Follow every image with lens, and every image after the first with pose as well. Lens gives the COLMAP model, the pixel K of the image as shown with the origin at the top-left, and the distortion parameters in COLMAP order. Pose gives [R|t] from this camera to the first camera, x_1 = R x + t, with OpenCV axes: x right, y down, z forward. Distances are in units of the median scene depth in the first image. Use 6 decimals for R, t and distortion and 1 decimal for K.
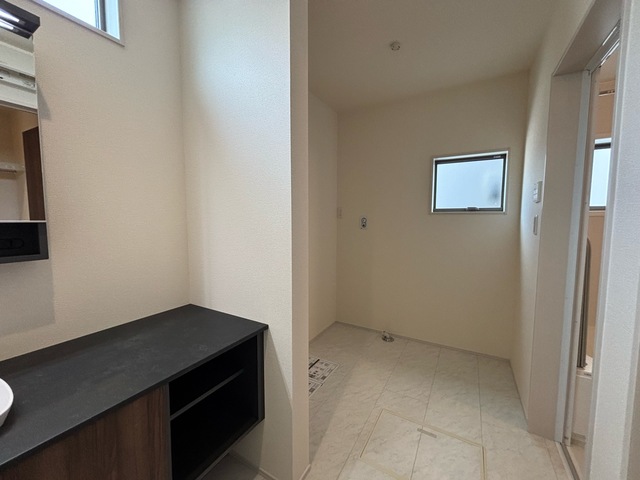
lens RADIAL K [[259.1, 0, 320.0], [0, 259.1, 240.0], [0, 0, 1]] dist [-0.000042, 0.000143]
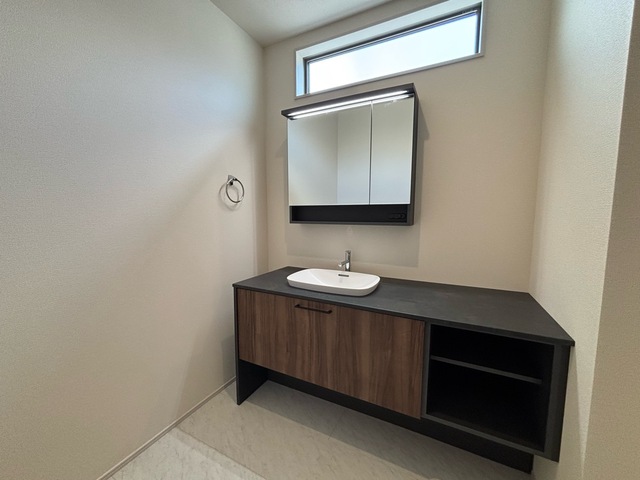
lens RADIAL K [[259.1, 0, 320.0], [0, 259.1, 240.0], [0, 0, 1]] dist [-0.000042, 0.000143]
pose [[0.056946, 0.095627, -0.993787, 0.684182], [-0.087192, 0.992075, 0.090466, 0.074402], [0.994563, 0.081498, 0.064833, 0.359028]]
